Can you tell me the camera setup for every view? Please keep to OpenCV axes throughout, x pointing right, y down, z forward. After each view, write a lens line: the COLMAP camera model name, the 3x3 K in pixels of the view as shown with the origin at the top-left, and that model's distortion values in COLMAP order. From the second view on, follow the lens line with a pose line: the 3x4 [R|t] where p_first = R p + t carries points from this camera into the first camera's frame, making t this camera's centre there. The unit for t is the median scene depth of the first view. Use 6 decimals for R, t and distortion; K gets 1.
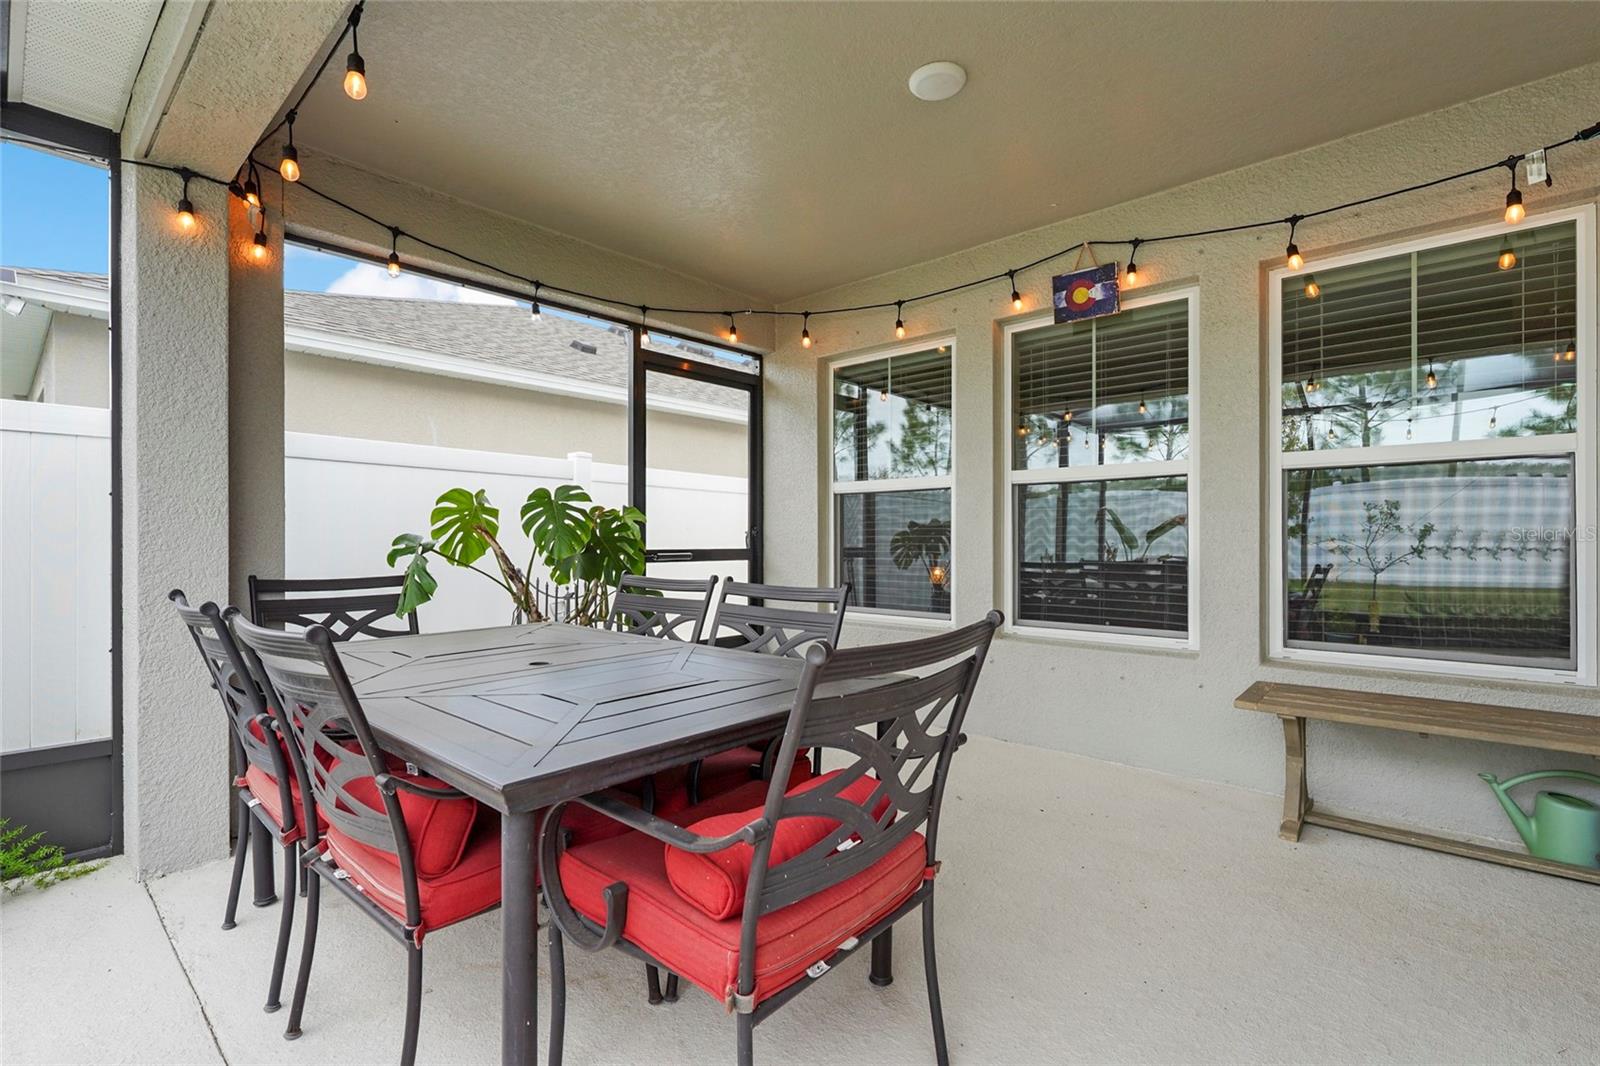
lens RADIAL K [[728.1, 0, 800.0], [0, 728.1, 533.0], [0, 0, 1]] dist [0.027519, 0.000106]
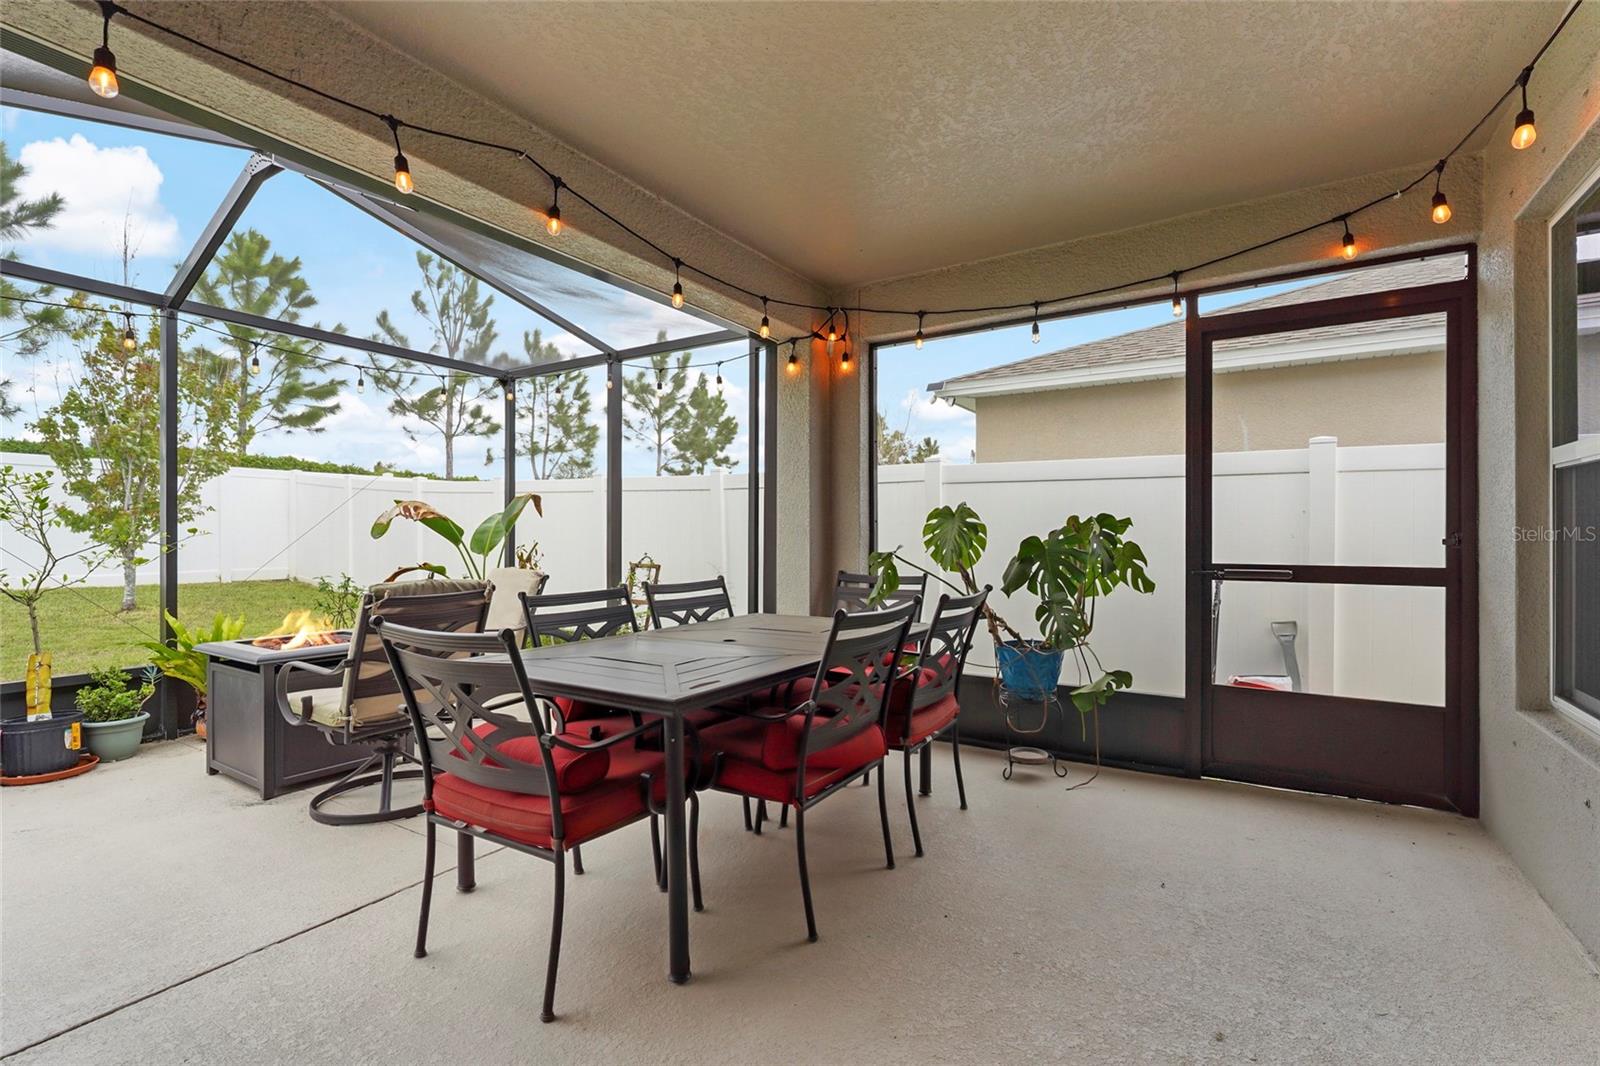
lens RADIAL K [[726.0, 0, 800.0], [0, 726.0, 533.0], [0, 0, 1]] dist [-0.001464, -0.000129]
pose [[0.173864, -0.013752, -0.984674, 0.524143], [0.003002, 0.999905, -0.013435, -0.001838], [0.984765, -0.000620, 0.173889, 0.433243]]
